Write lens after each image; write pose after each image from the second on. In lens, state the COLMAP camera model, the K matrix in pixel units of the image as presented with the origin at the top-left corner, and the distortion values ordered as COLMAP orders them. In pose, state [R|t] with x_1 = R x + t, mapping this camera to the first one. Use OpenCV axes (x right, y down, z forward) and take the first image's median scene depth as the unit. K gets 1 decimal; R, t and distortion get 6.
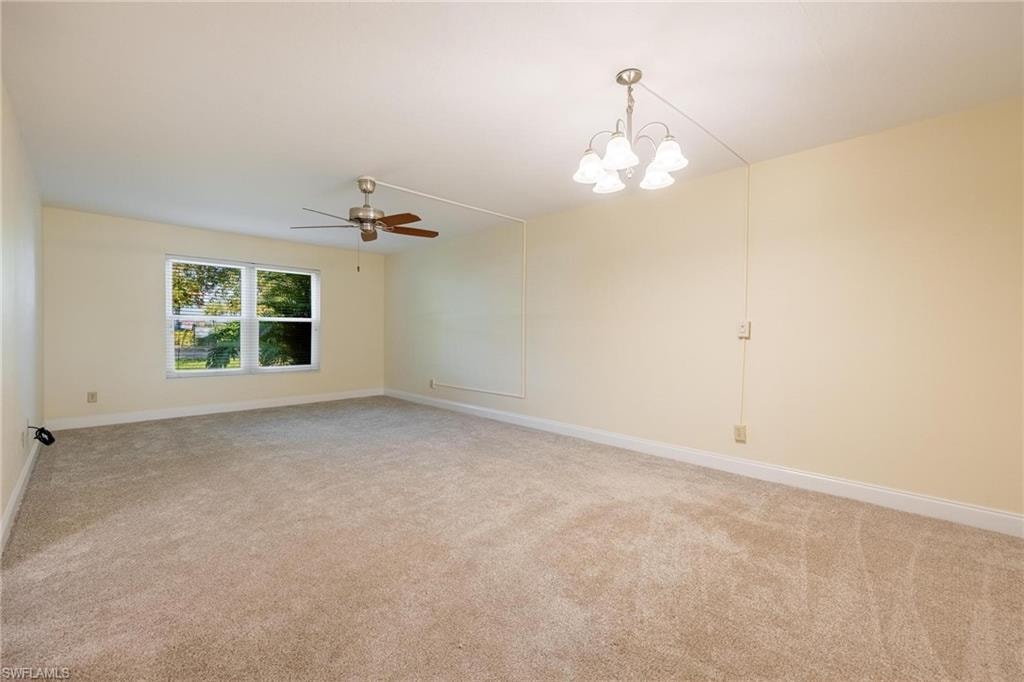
lens RADIAL K [[392.8, 0, 510.0], [0, 392.8, 349.5], [0, 0, 1]] dist [0.001714, 0.000280]
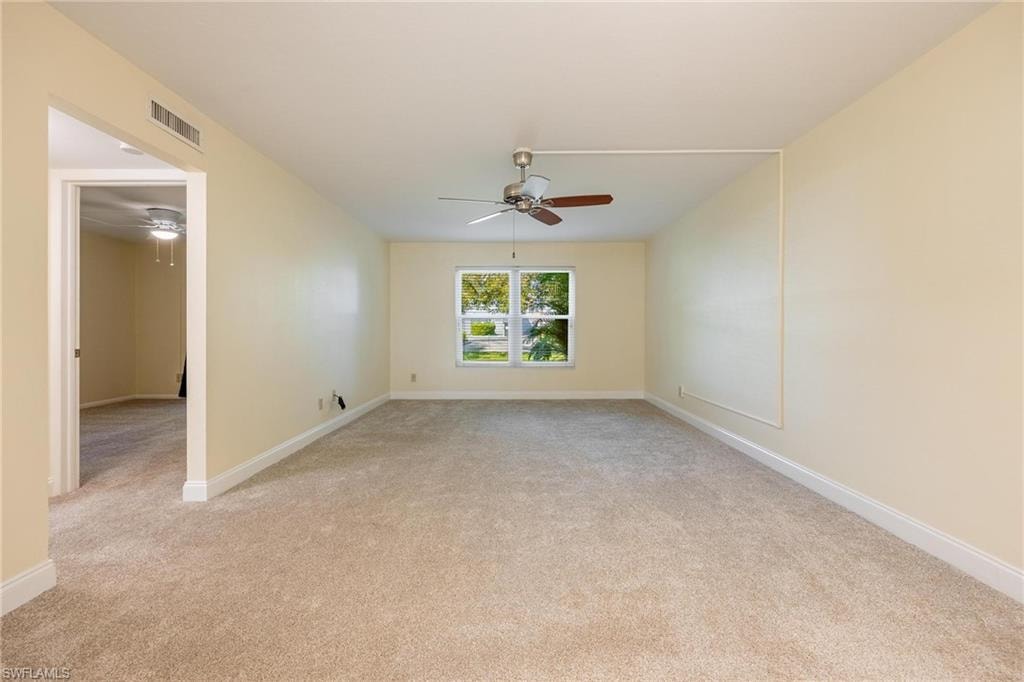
lens RADIAL K [[408.7, 0, 515.9], [0, 408.7, 340.1], [0, 0, 1]] dist [-0.000750, 0.000287]
pose [[0.734186, 0.009633, -0.678880, 0.179011], [-0.023042, 0.999677, -0.010735, -0.002187], [0.678557, 0.023525, 0.734171, 0.236192]]
